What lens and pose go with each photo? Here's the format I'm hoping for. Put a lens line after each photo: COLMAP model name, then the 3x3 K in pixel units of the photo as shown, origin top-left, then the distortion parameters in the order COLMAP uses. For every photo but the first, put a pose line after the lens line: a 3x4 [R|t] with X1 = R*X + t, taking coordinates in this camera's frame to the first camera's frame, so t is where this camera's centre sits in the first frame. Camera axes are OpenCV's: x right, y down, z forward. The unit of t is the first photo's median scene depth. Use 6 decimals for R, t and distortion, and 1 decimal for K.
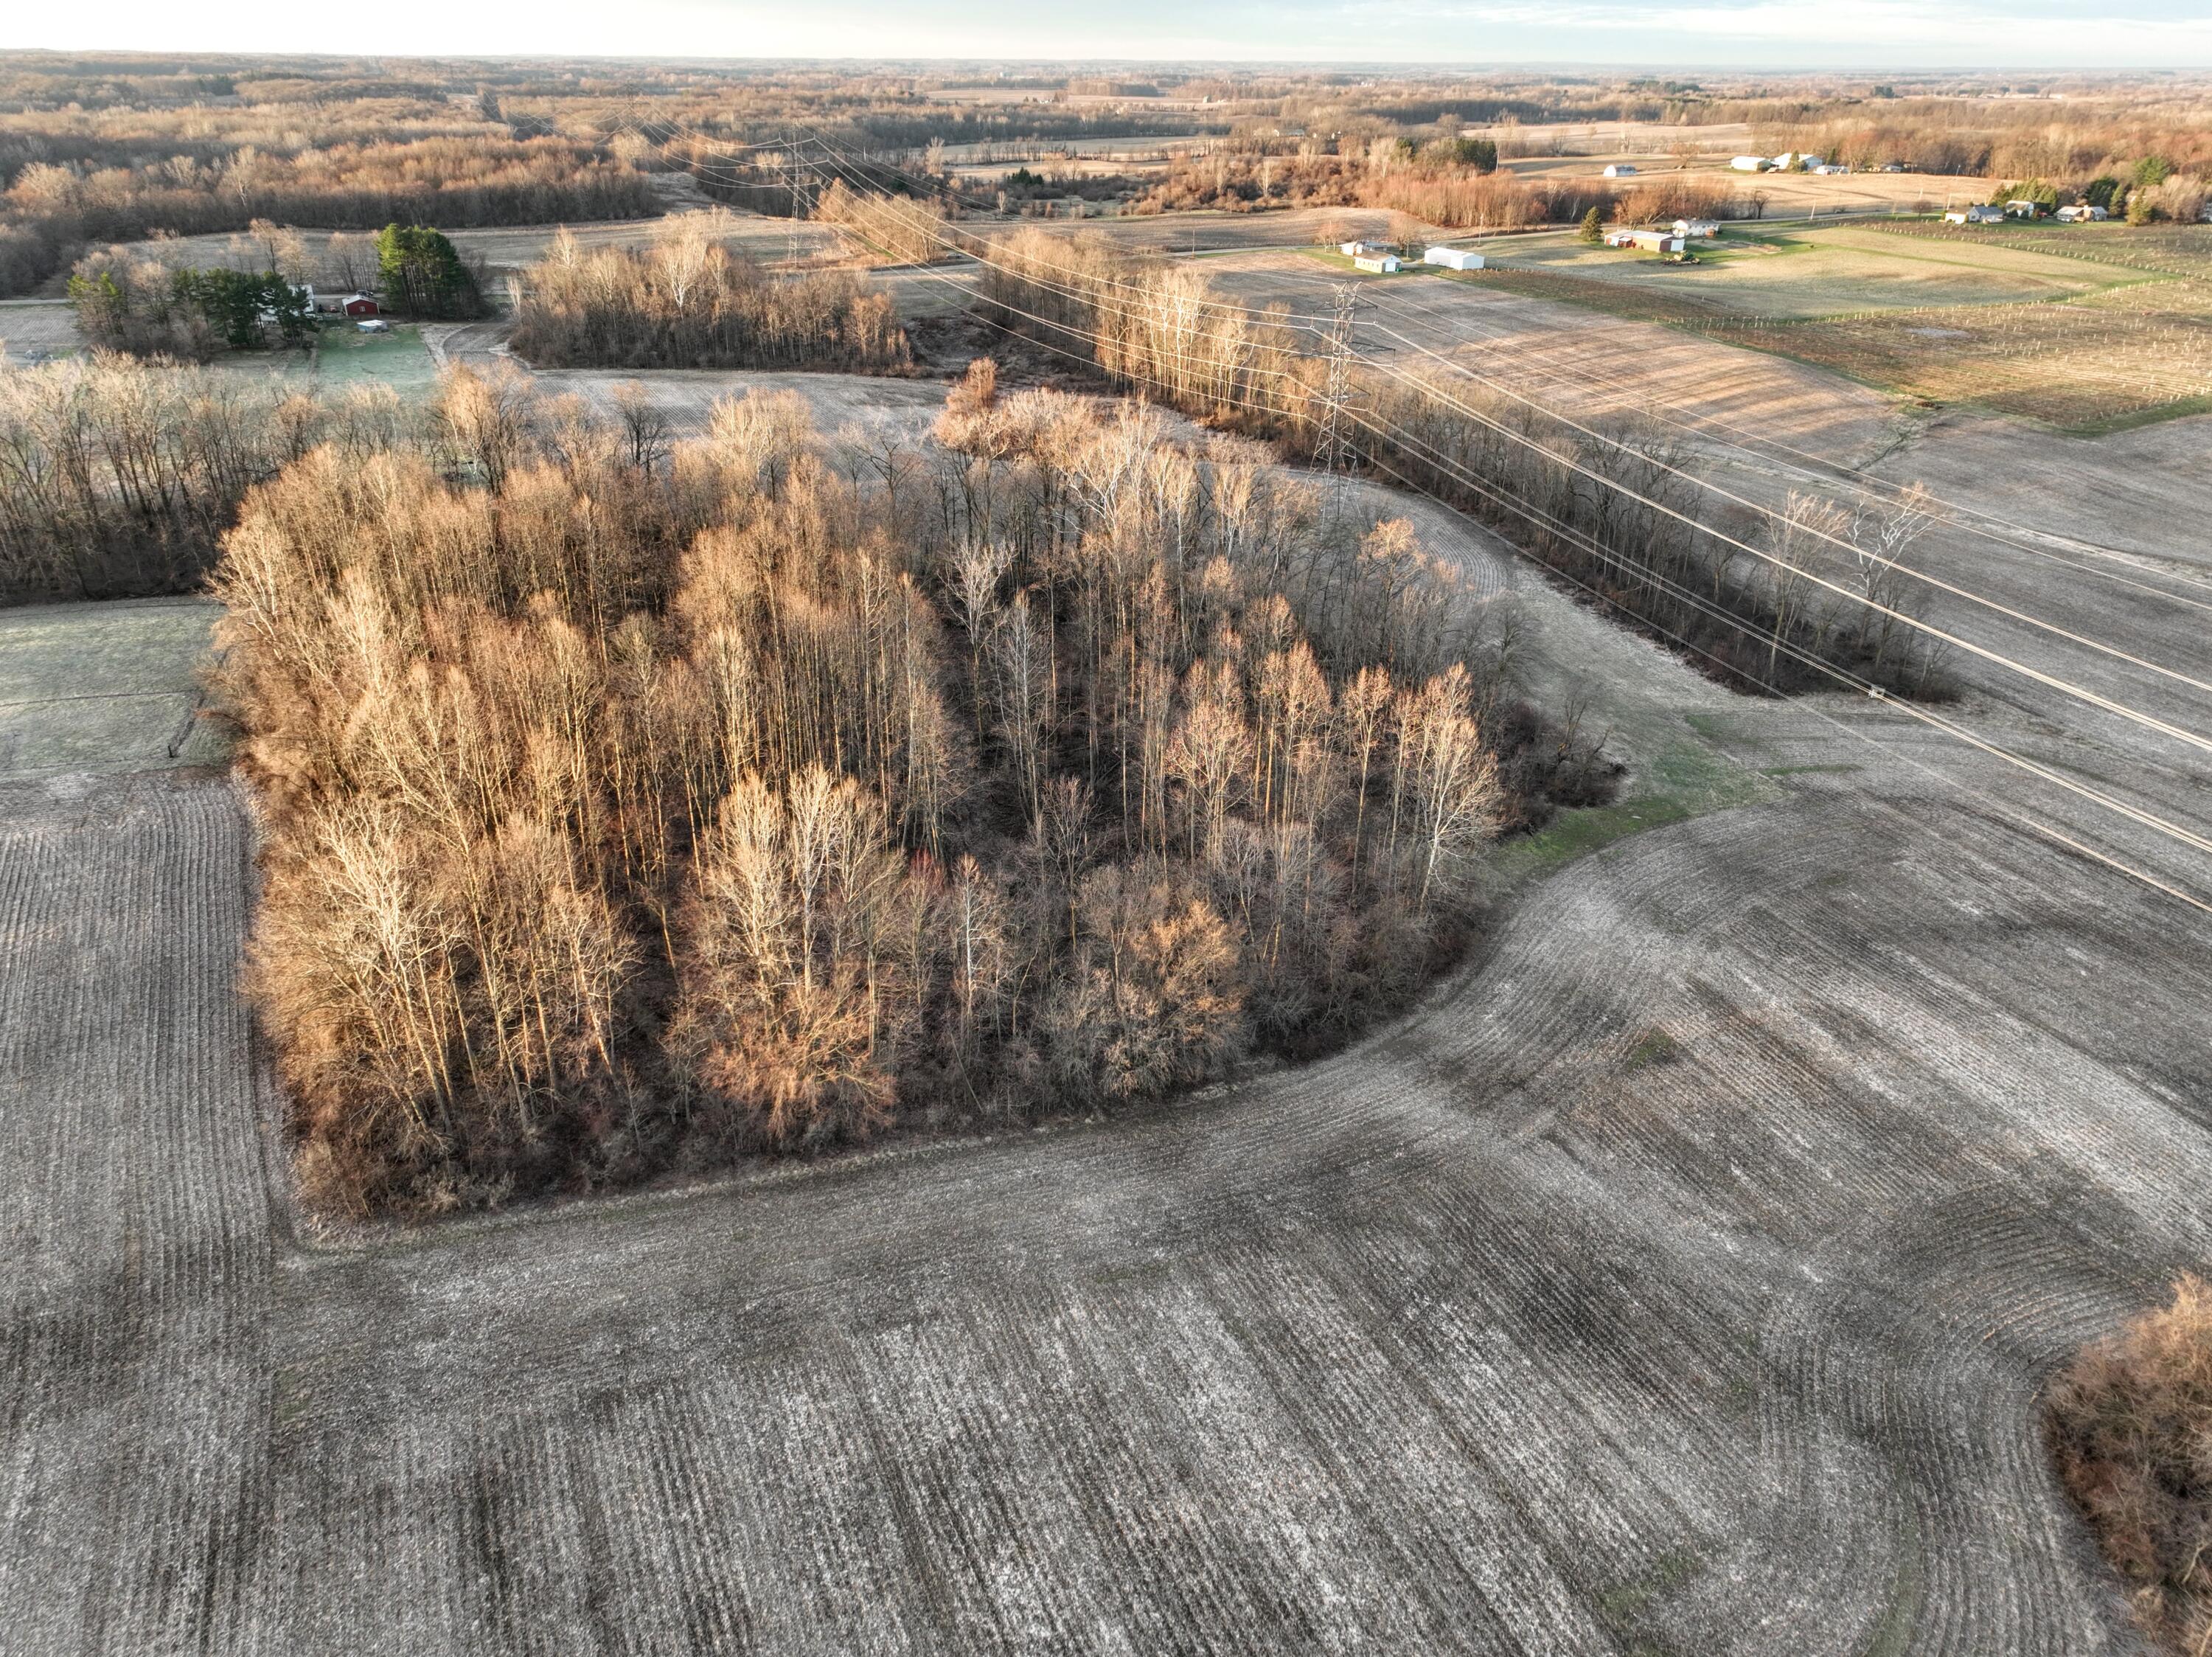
lens RADIAL K [[1555.3, 0, 1113.3], [0, 1555.3, 830.9], [0, 0, 1]] dist [0.001323, 0.013414]
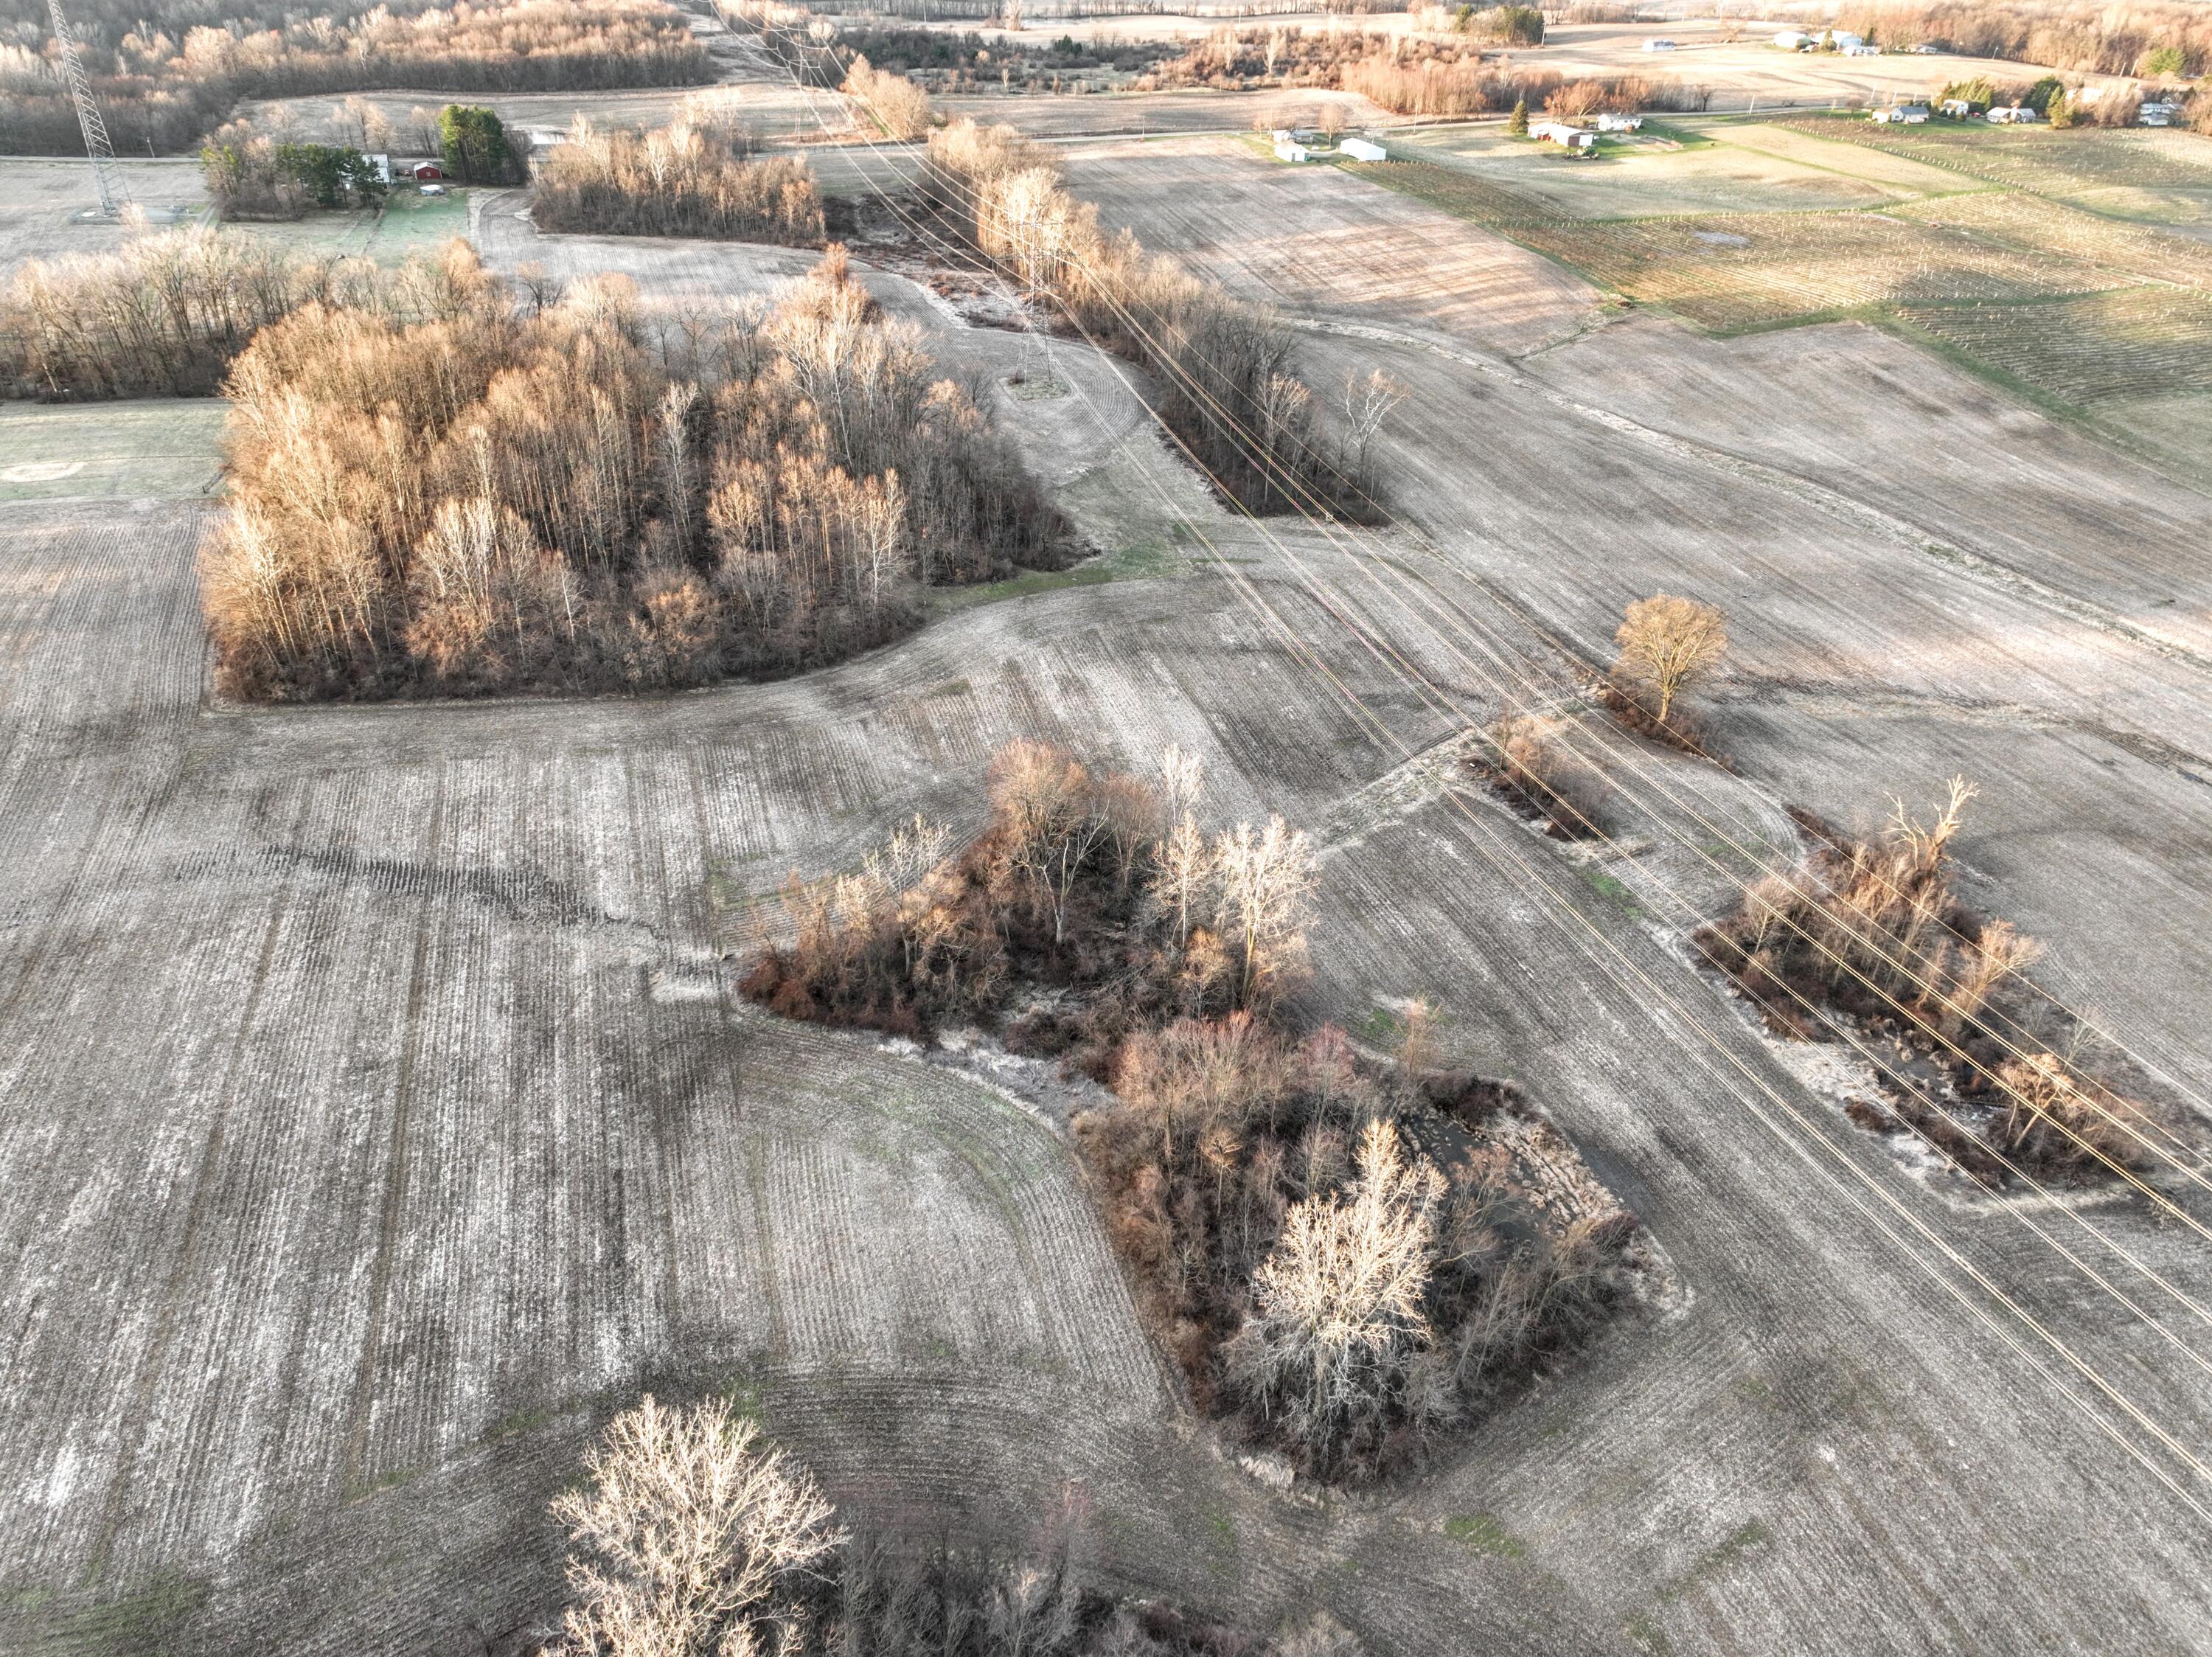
lens RADIAL K [[1555.3, 0, 1113.3], [0, 1555.3, 830.9], [0, 0, 1]] dist [0.001323, 0.013414]
pose [[0.993415, 0.069806, -0.090845, 0.261996], [-0.061022, 0.993498, 0.096117, 0.044714], [0.096964, -0.089940, 0.991216, -0.289659]]
